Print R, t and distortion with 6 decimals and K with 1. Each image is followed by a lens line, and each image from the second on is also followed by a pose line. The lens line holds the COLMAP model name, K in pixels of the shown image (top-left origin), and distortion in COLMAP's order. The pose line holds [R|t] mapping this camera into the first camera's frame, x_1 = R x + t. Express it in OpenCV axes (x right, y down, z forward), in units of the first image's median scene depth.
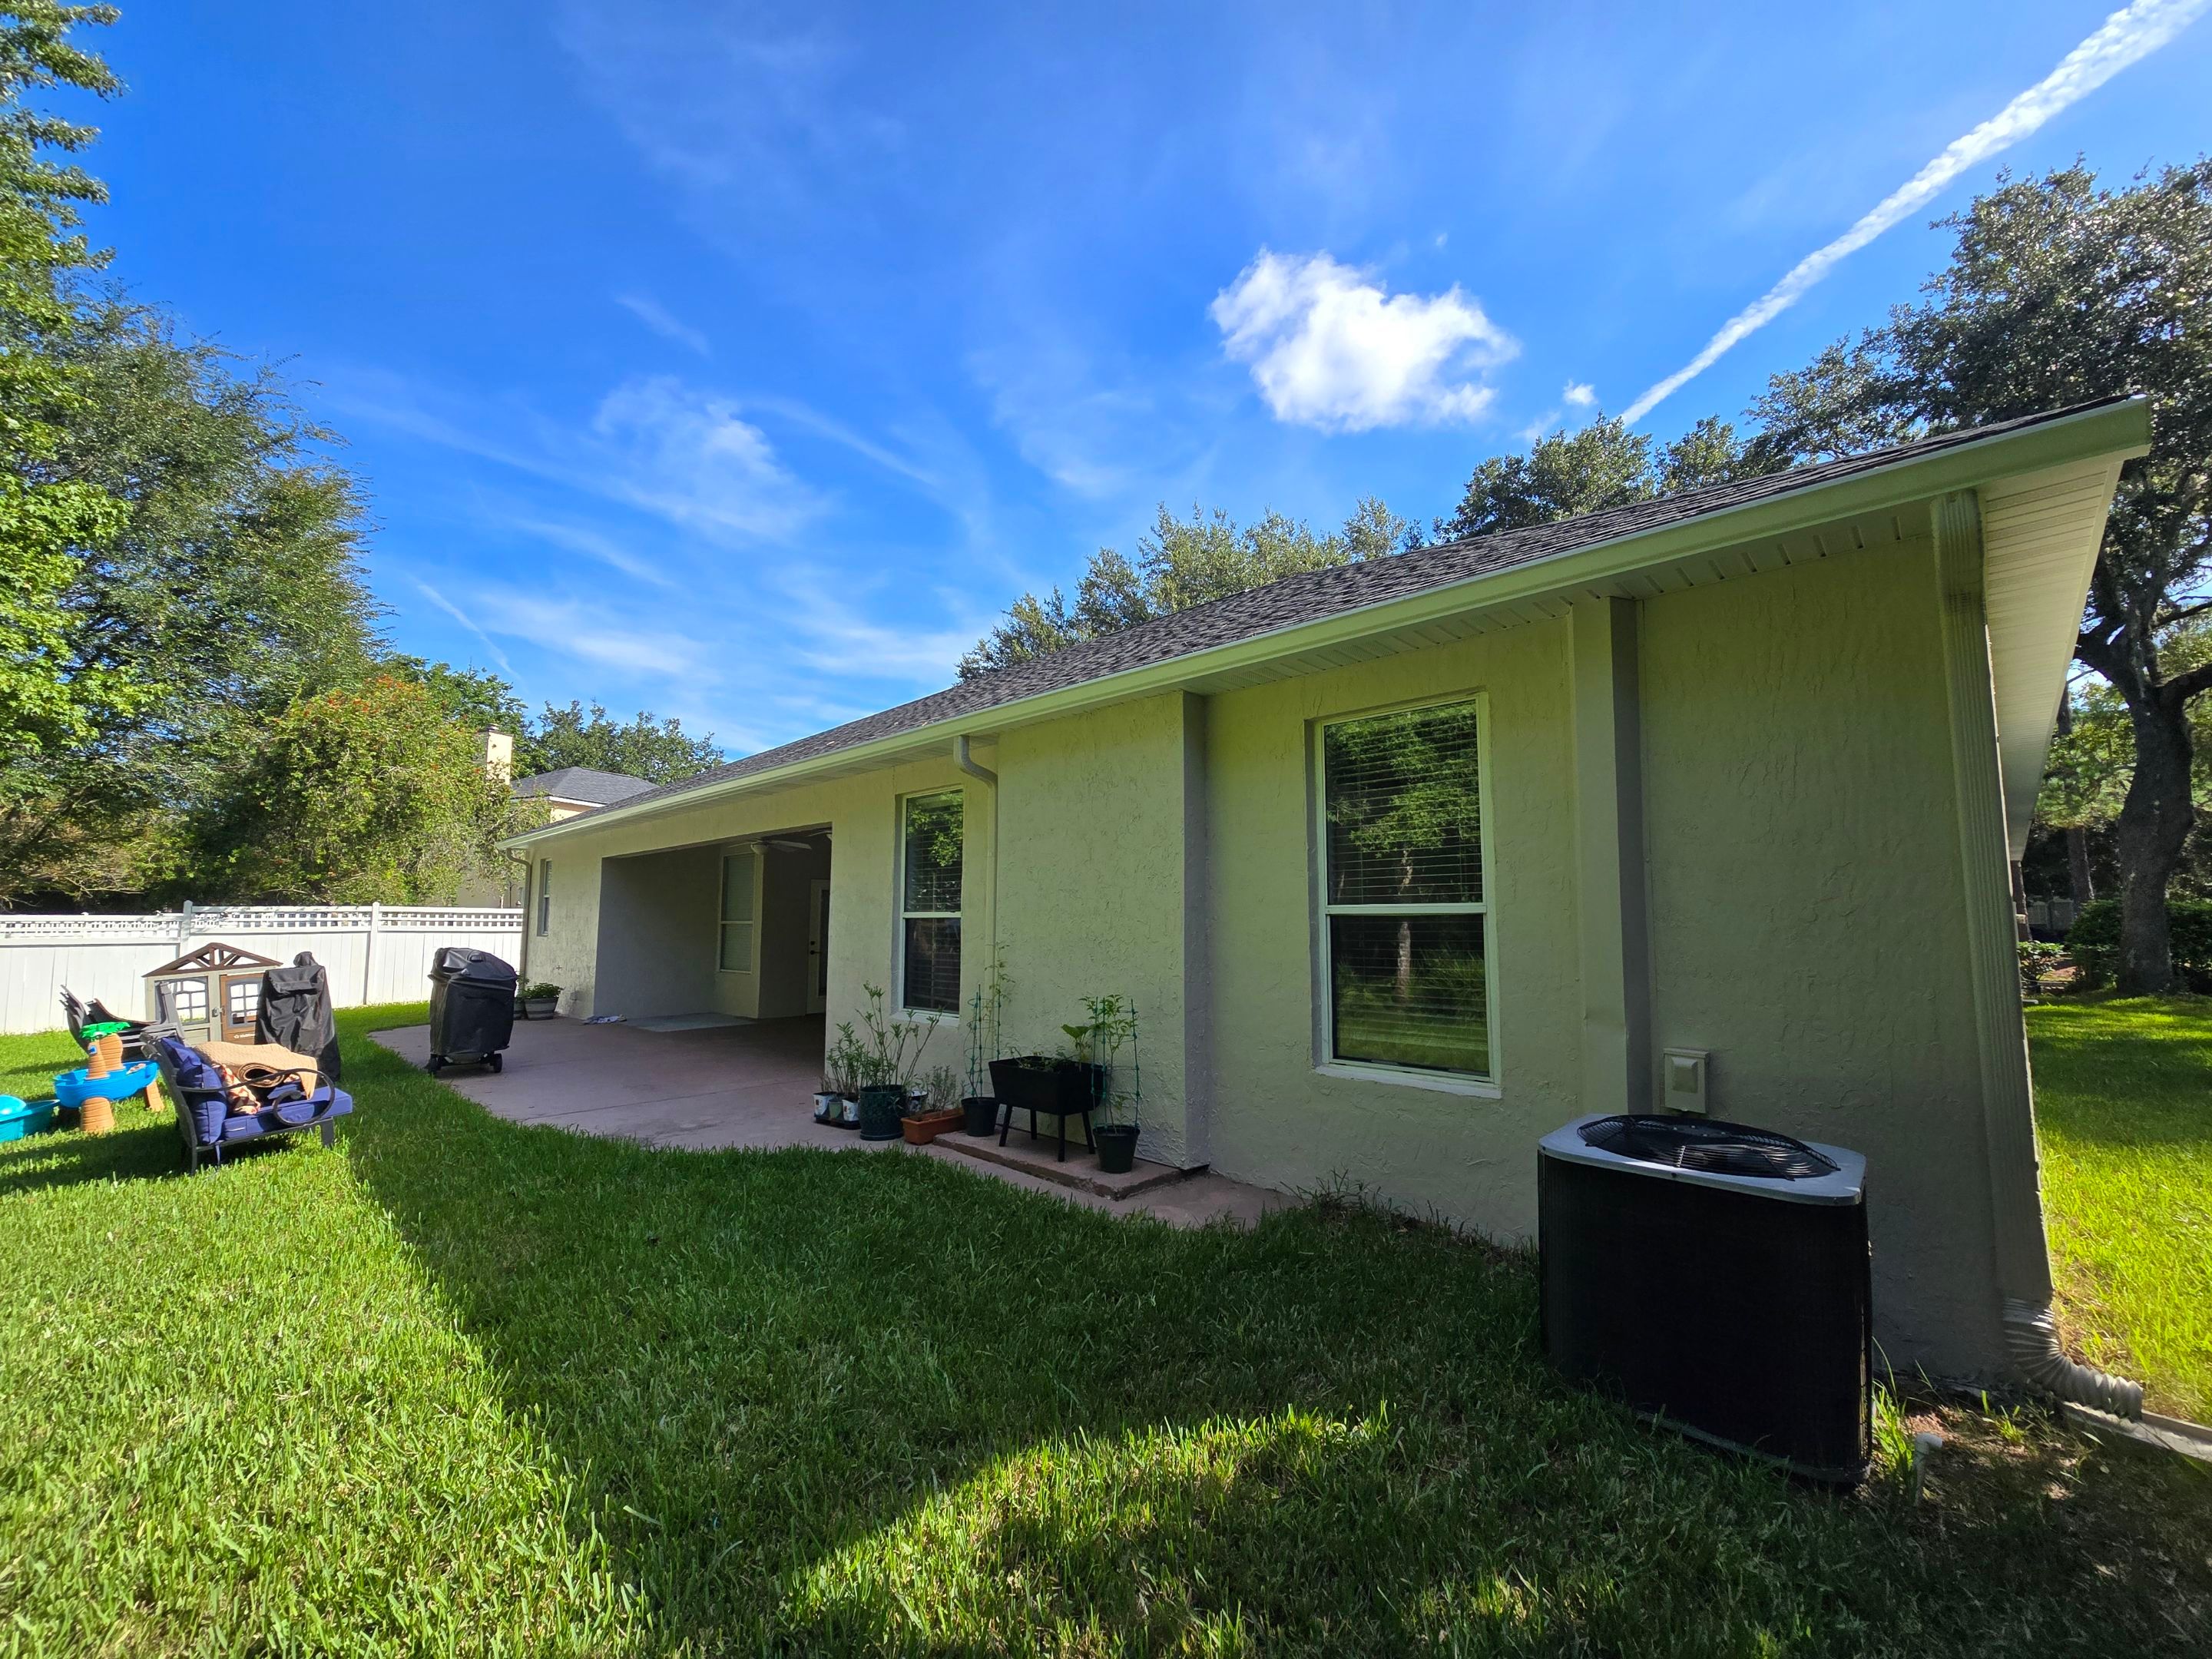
lens RADIAL K [[893.0, 0, 1144.7], [0, 893.0, 856.3], [0, 0, 1]] dist [-0.000973, 0.000941]
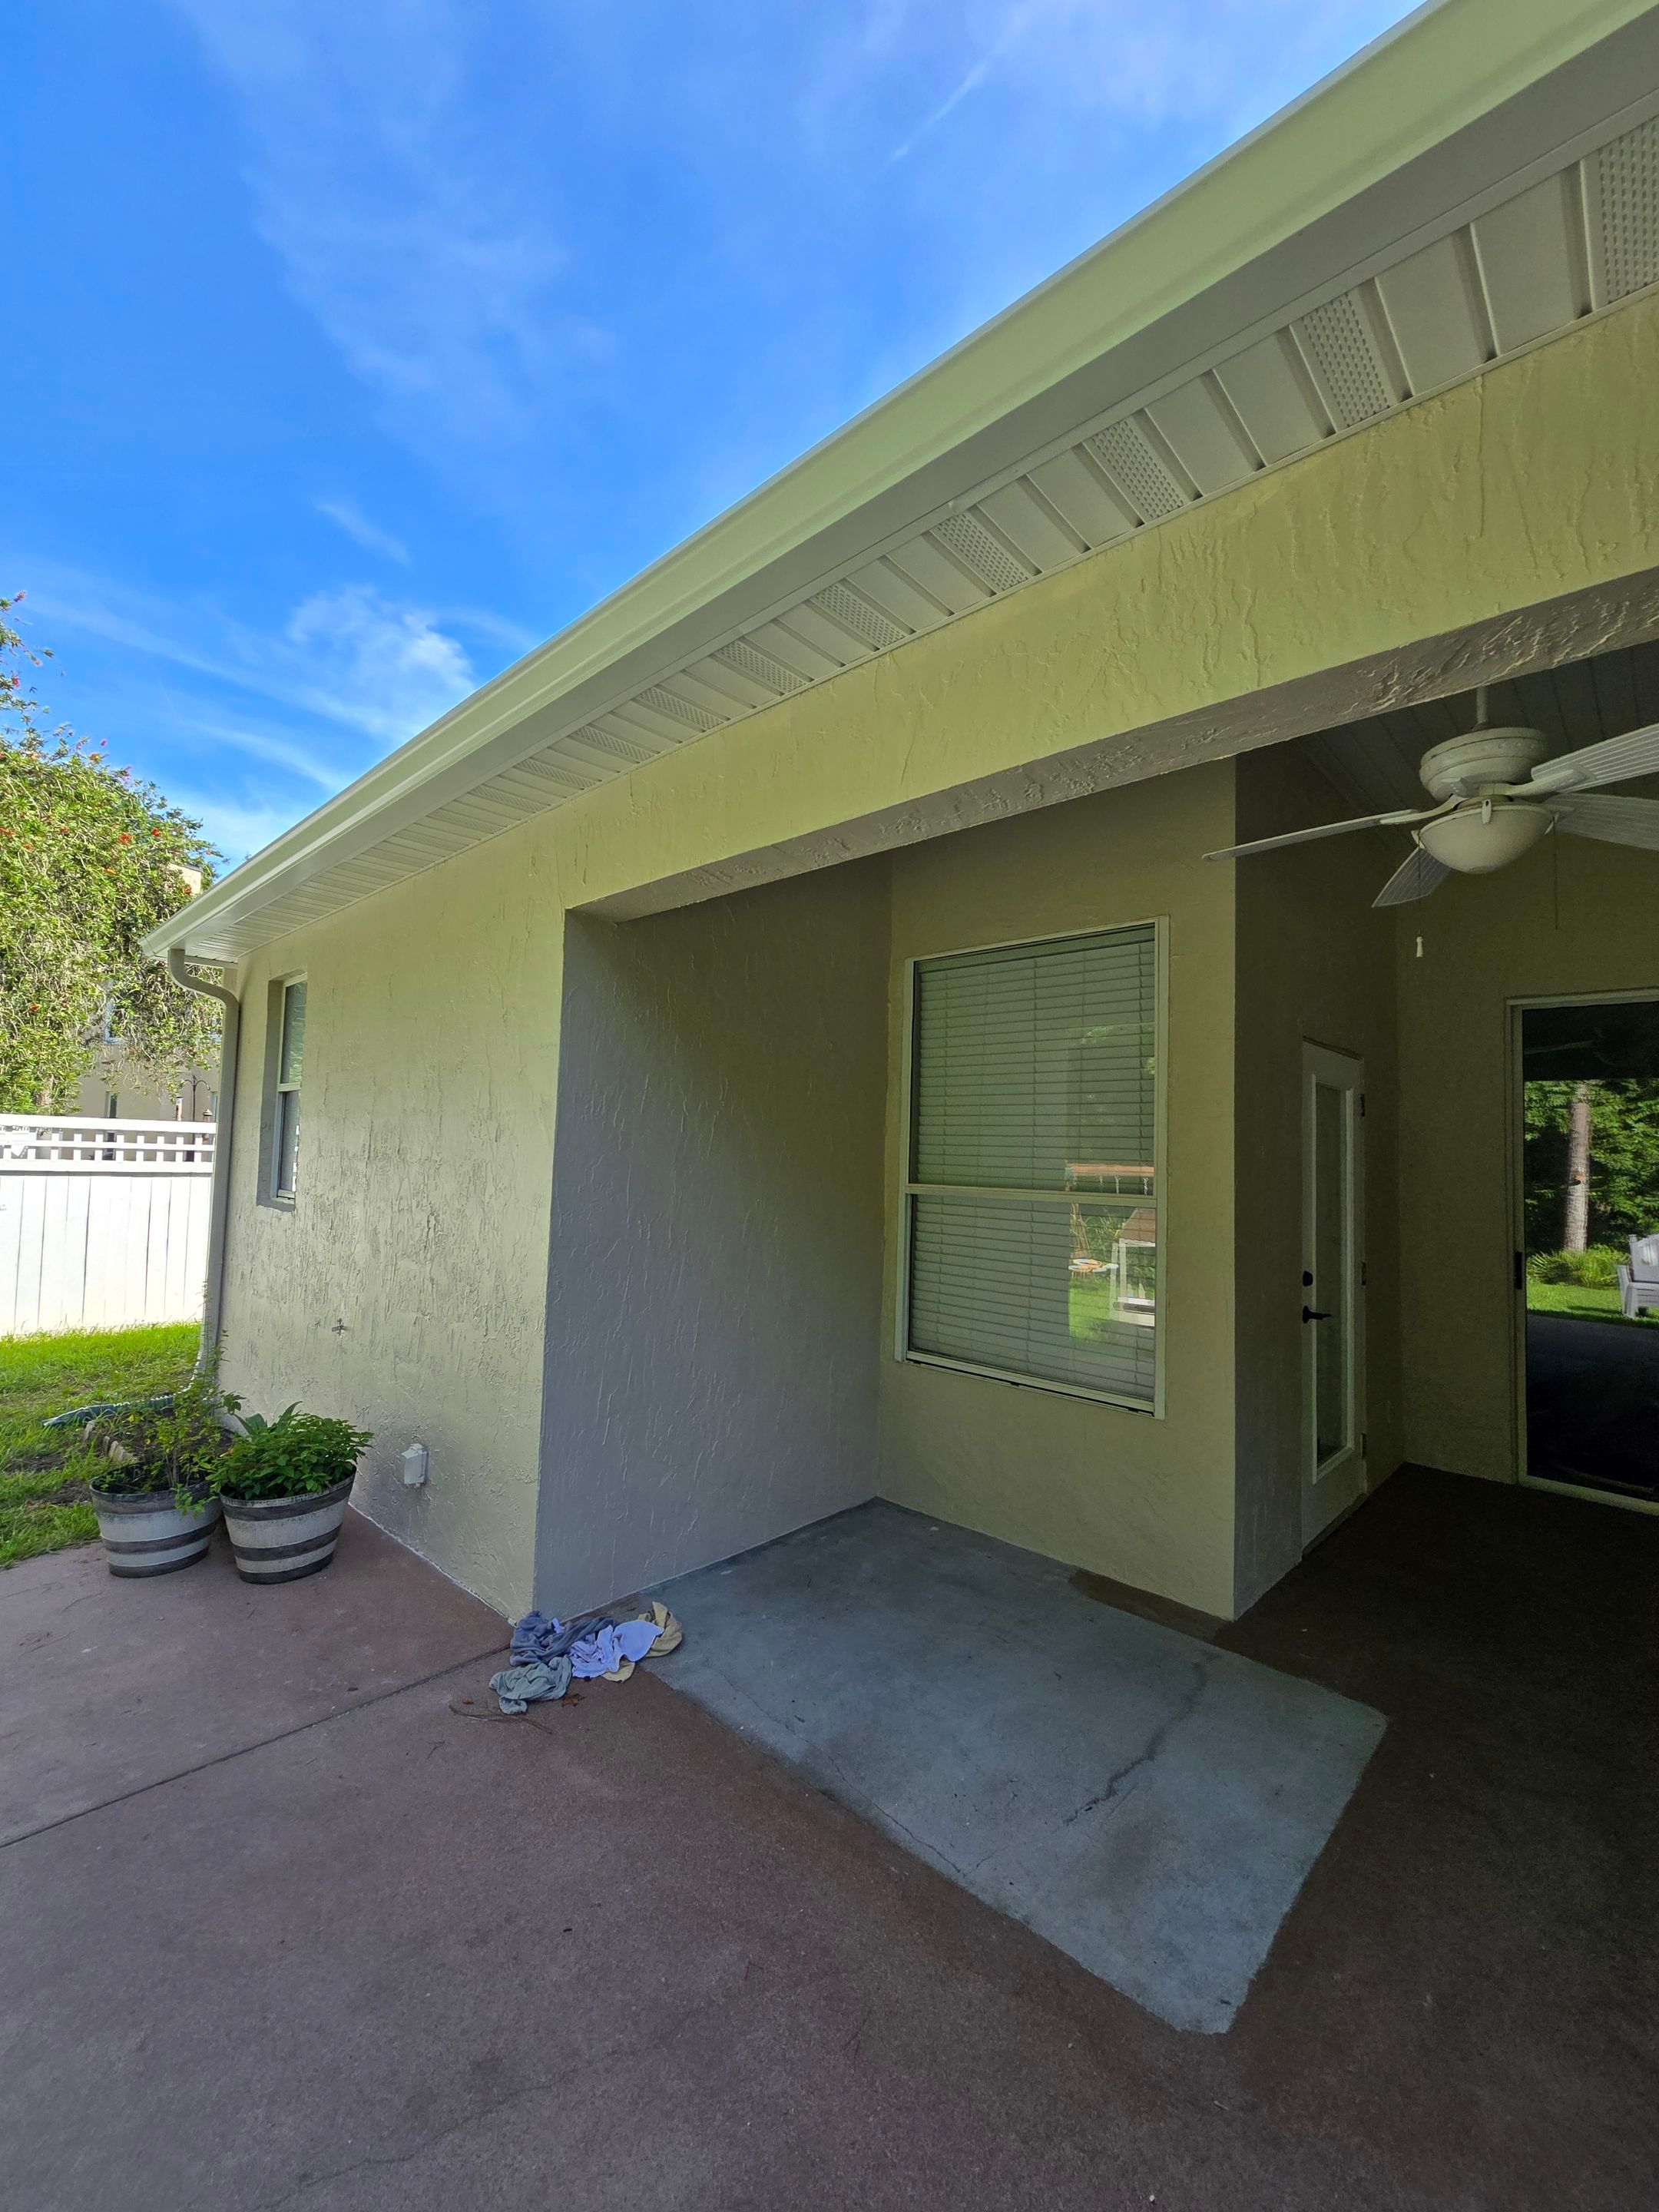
lens RADIAL K [[893.0, 0, 857.0], [0, 893.0, 1107.8], [0, 0, 1]] dist [-0.000973, 0.000941]
pose [[0.999541, 0.024968, 0.017167, -1.243996], [-0.025389, 0.999371, 0.024763, 0.103657], [-0.016538, -0.025187, 0.999546, 1.778685]]
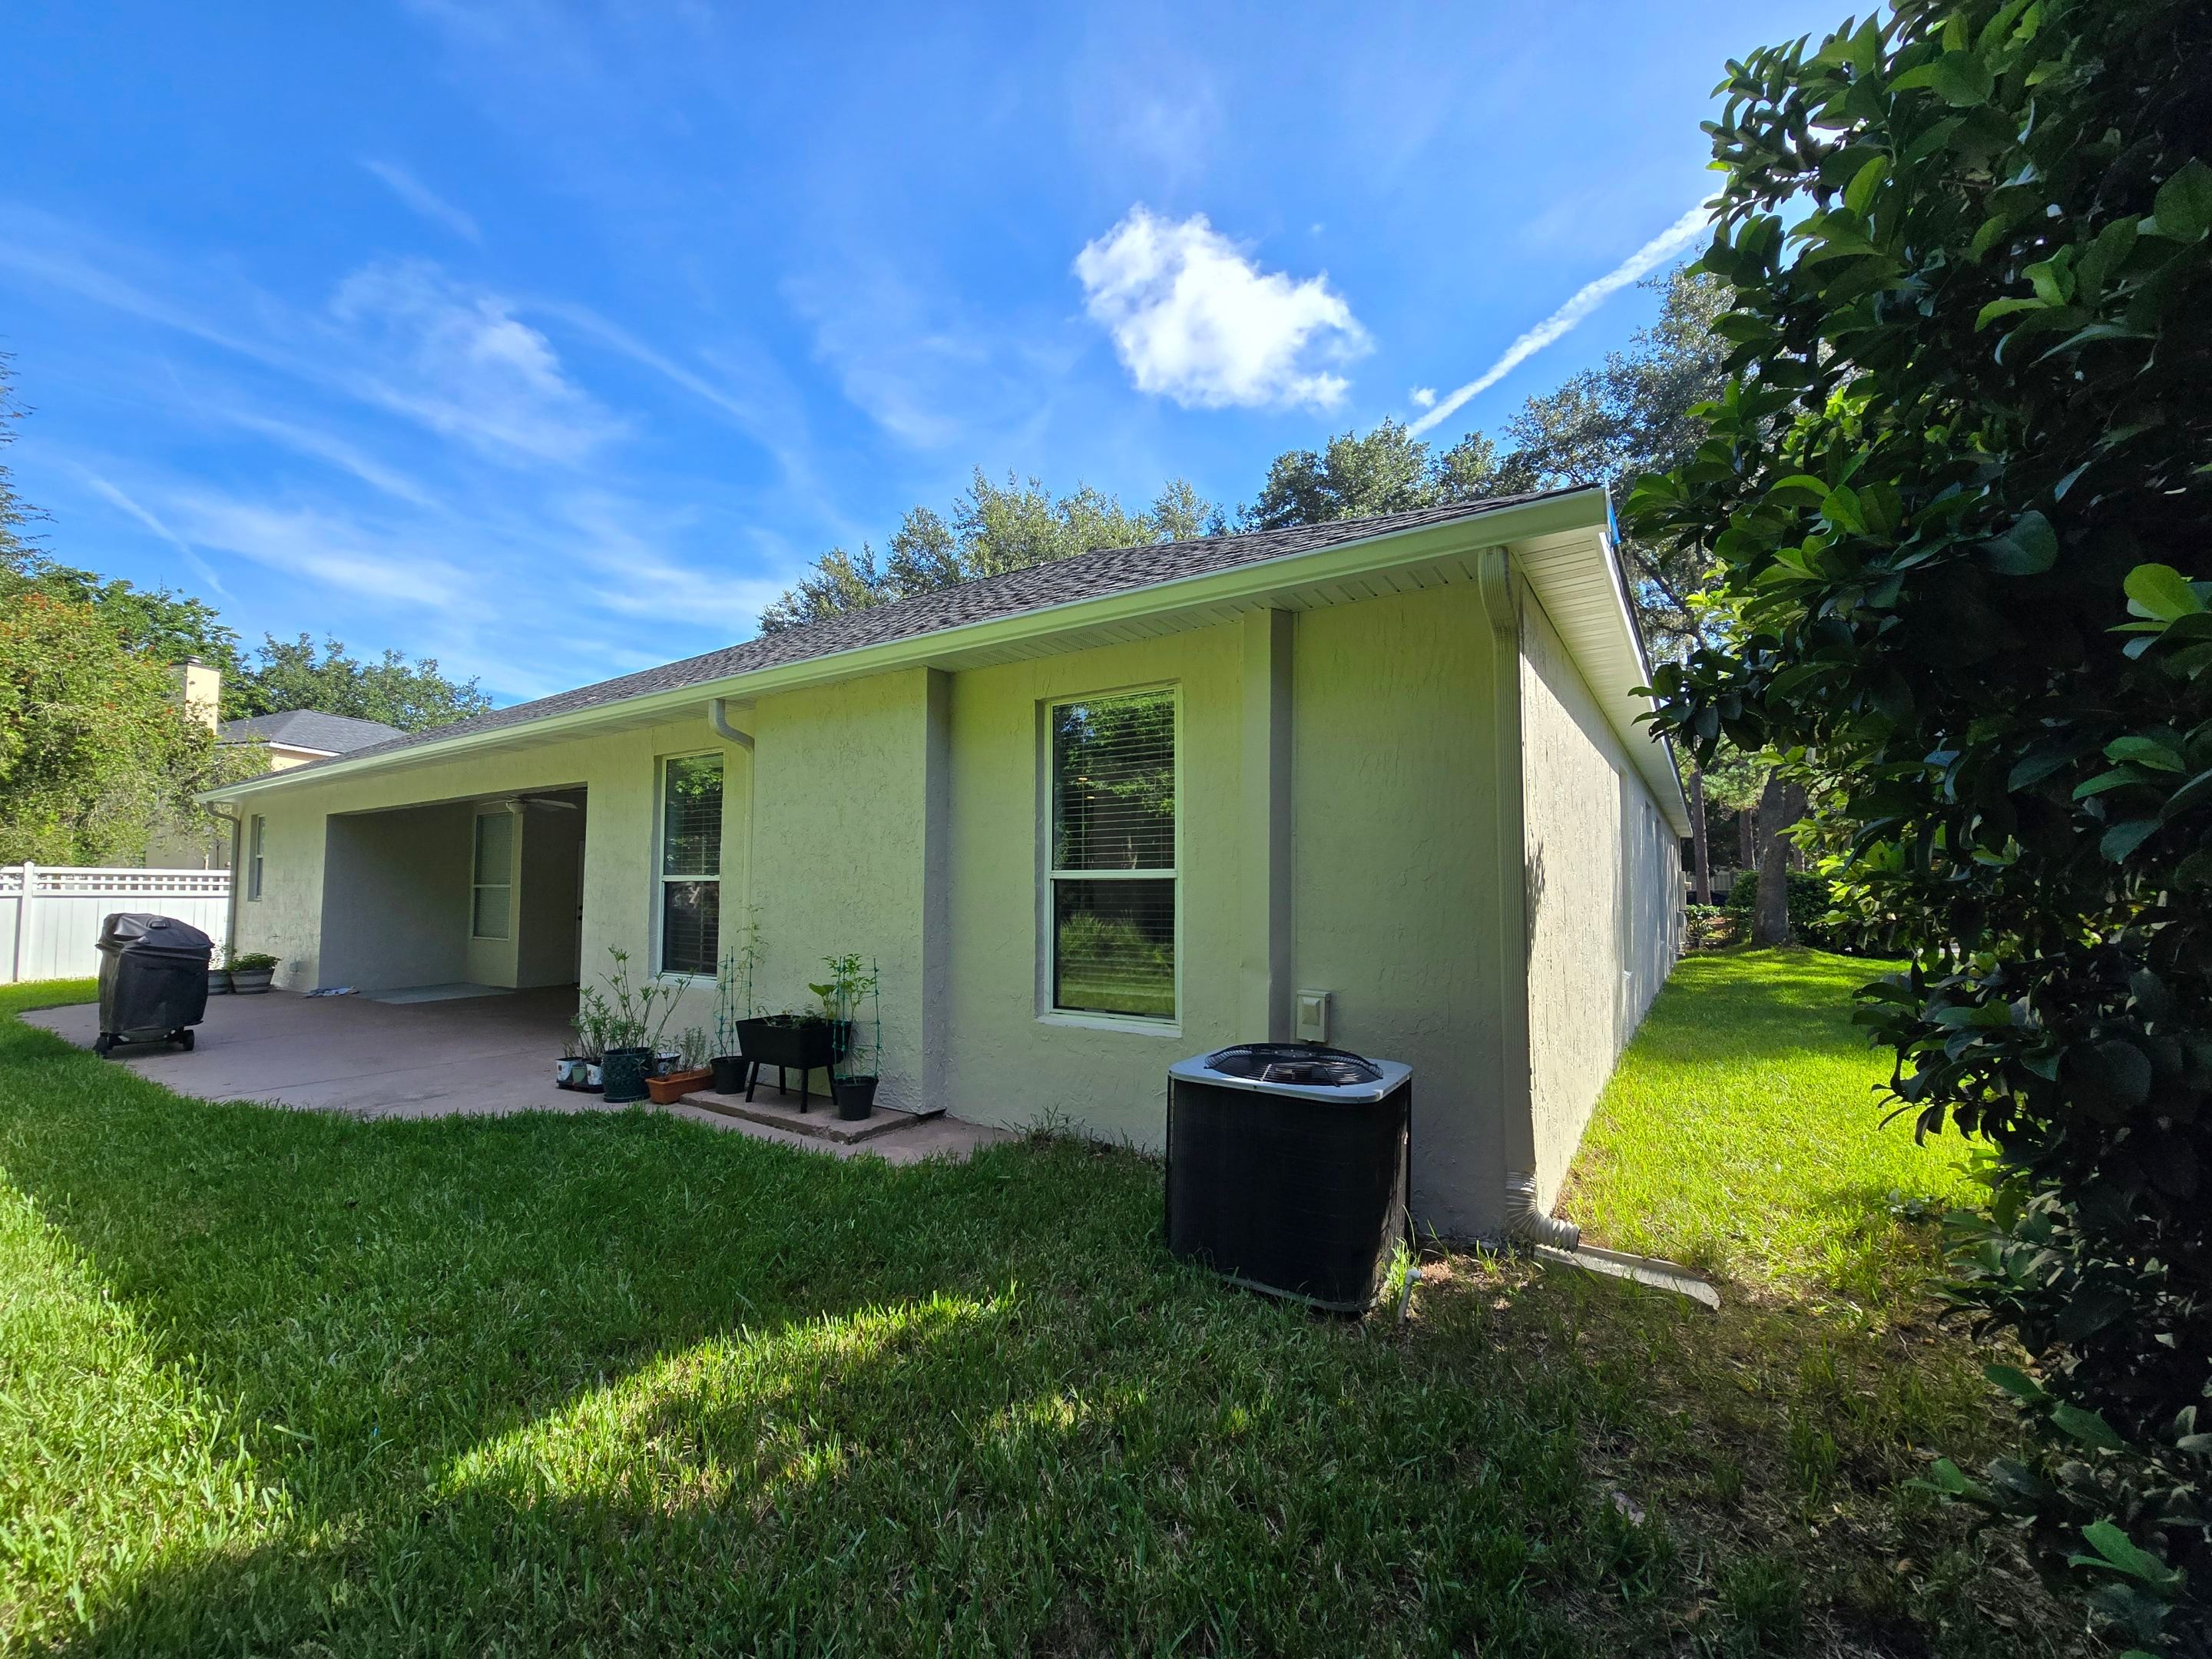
lens RADIAL K [[893.0, 0, 1139.6], [0, 893.0, 851.0], [0, 0, 1]] dist [-0.000973, 0.000941]
pose [[0.983930, 0.009179, 0.178318, 0.089156], [-0.014934, 0.999409, 0.030961, -0.003757], [-0.177928, -0.033127, 0.983486, -0.079887]]
